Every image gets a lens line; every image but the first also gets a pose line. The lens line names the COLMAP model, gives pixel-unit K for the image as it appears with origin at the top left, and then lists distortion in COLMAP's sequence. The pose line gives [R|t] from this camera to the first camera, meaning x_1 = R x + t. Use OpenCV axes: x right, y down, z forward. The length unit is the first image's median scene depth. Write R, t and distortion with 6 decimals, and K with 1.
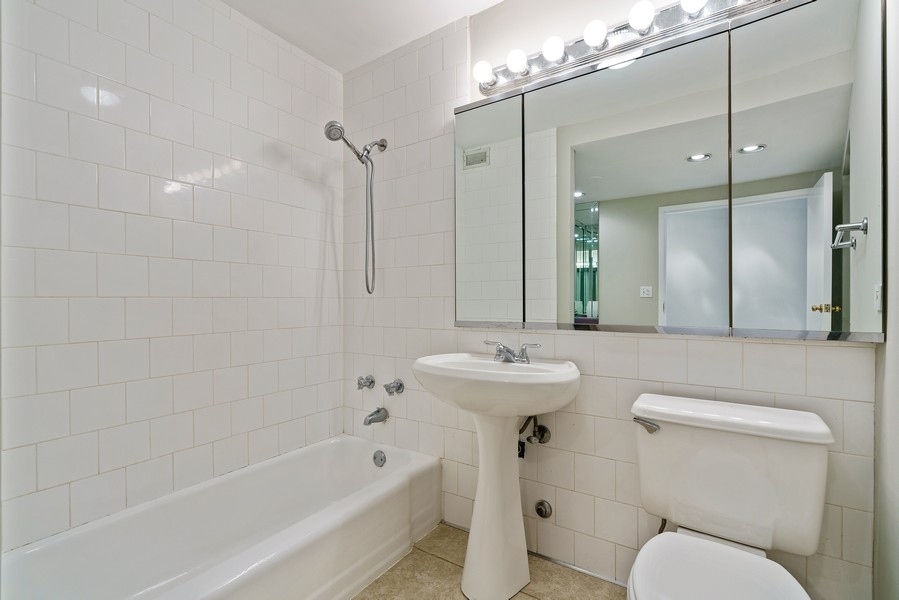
lens RADIAL K [[406.8, 0, 448.7], [0, 406.8, 302.0], [0, 0, 1]] dist [-0.011899, 0.004314]
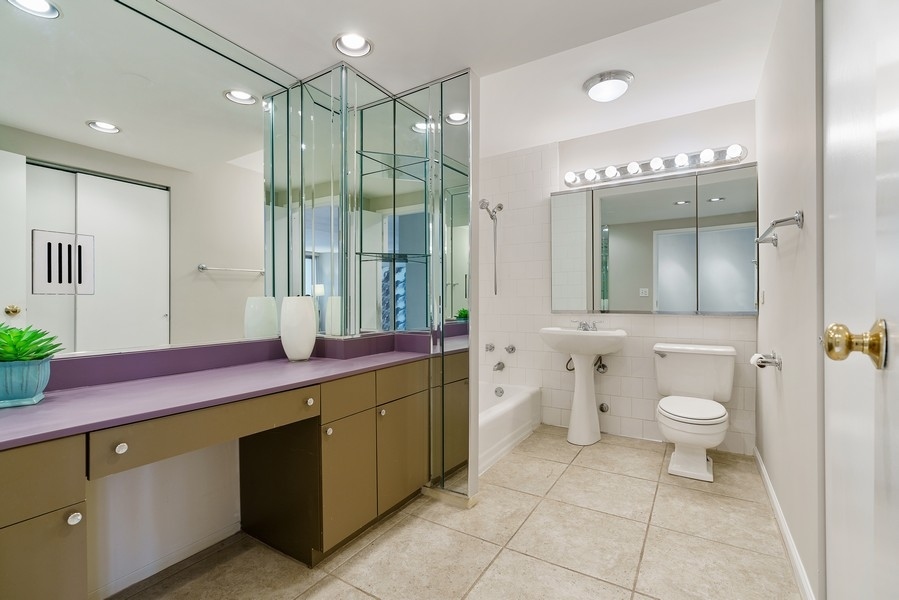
lens RADIAL K [[406.8, 0, 449.7], [0, 406.8, 300.0], [0, 0, 1]] dist [-0.011899, 0.004314]
pose [[0.999383, -0.001875, 0.035063, -0.517001], [0.001982, 0.999993, -0.003033, 0.006948], [-0.035057, 0.003101, 0.999380, -0.822451]]
